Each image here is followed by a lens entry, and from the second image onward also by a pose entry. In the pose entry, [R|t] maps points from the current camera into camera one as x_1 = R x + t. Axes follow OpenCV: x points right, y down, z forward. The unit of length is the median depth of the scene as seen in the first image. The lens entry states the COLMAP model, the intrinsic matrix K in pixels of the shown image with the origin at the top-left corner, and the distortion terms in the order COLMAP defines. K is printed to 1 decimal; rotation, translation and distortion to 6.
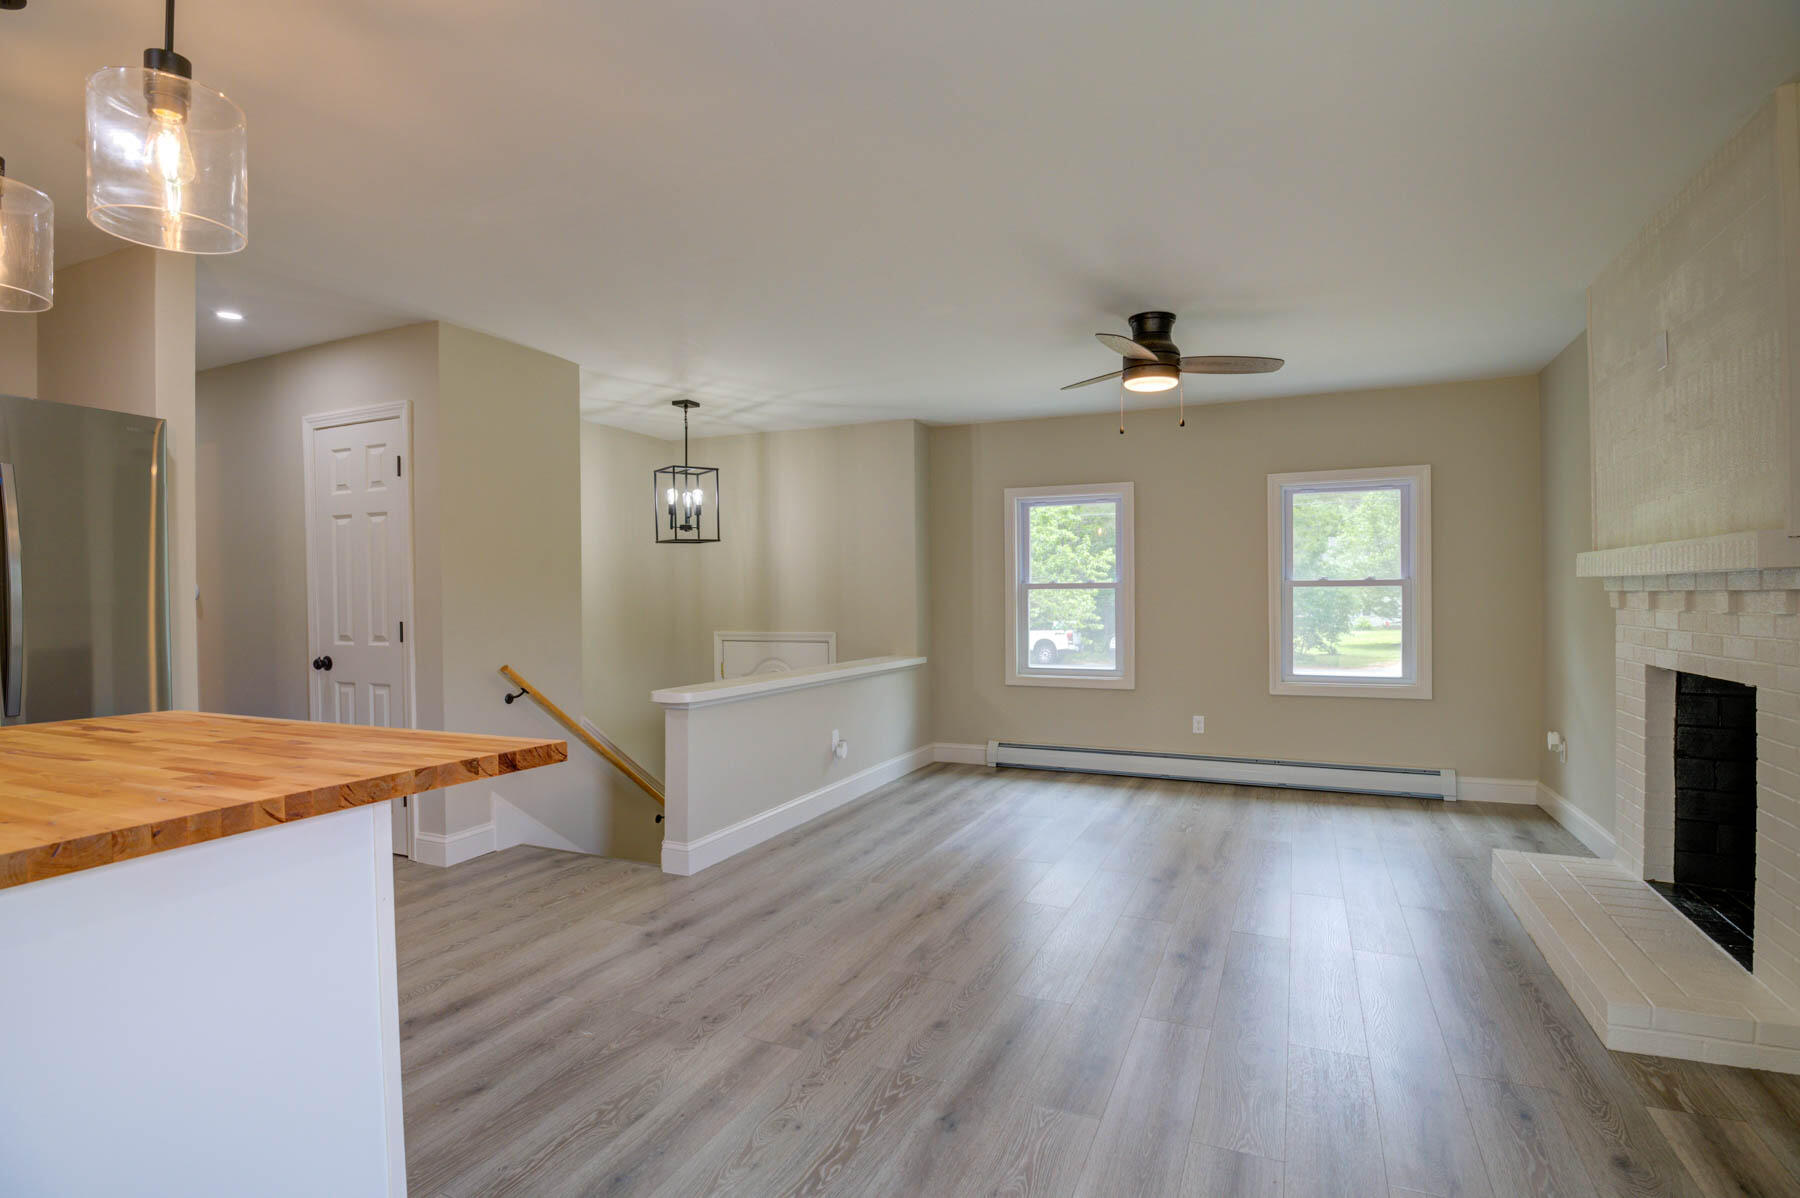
lens RADIAL K [[865.9, 0, 900.0], [0, 865.9, 599.0], [0, 0, 1]] dist [-0.003176, -0.000590]
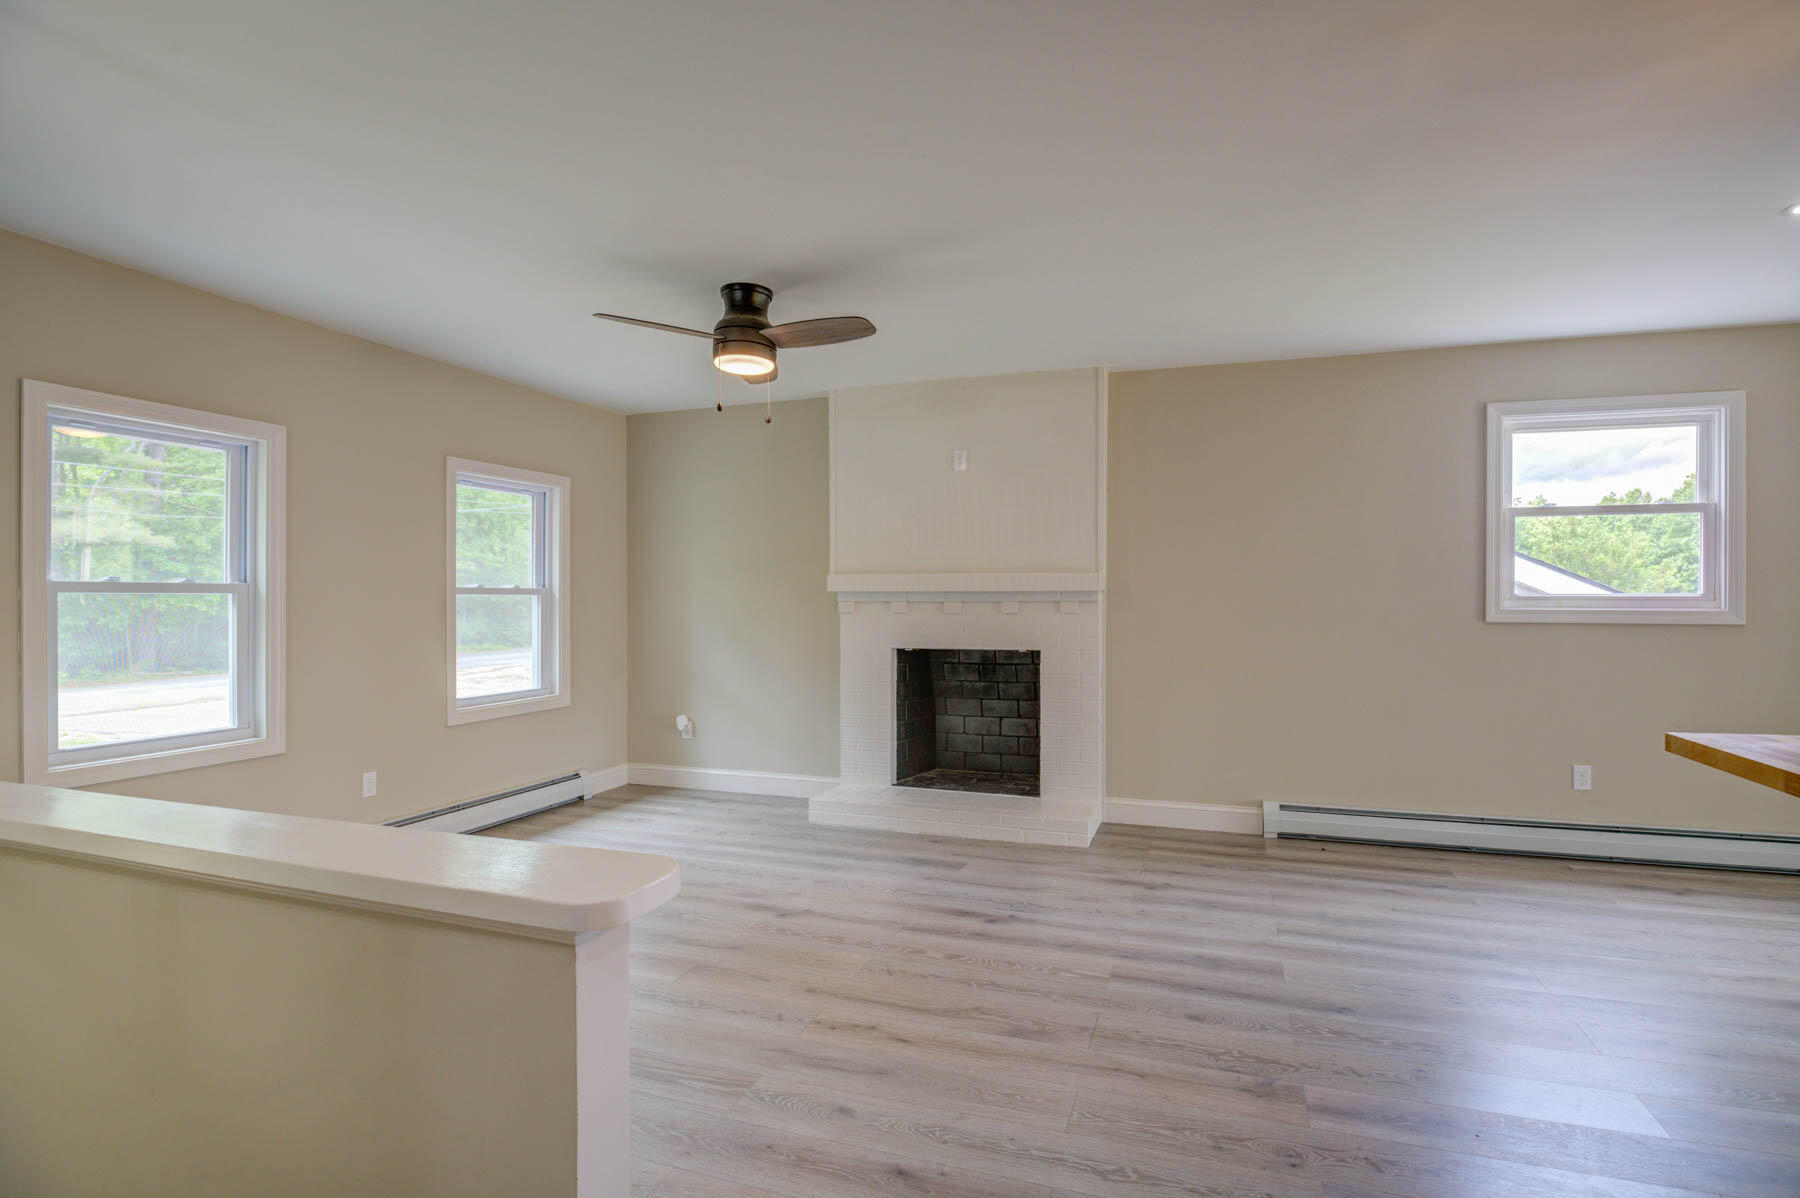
lens RADIAL K [[908.9, 0, 900.0], [0, 908.9, 599.0], [0, 0, 1]] dist [-0.002812, -0.000252]
pose [[-0.094354, 0.005131, 0.995526, -0.674407], [0.002099, 0.999986, -0.004955, -0.004923], [-0.995537, 0.001622, -0.094363, 0.969534]]
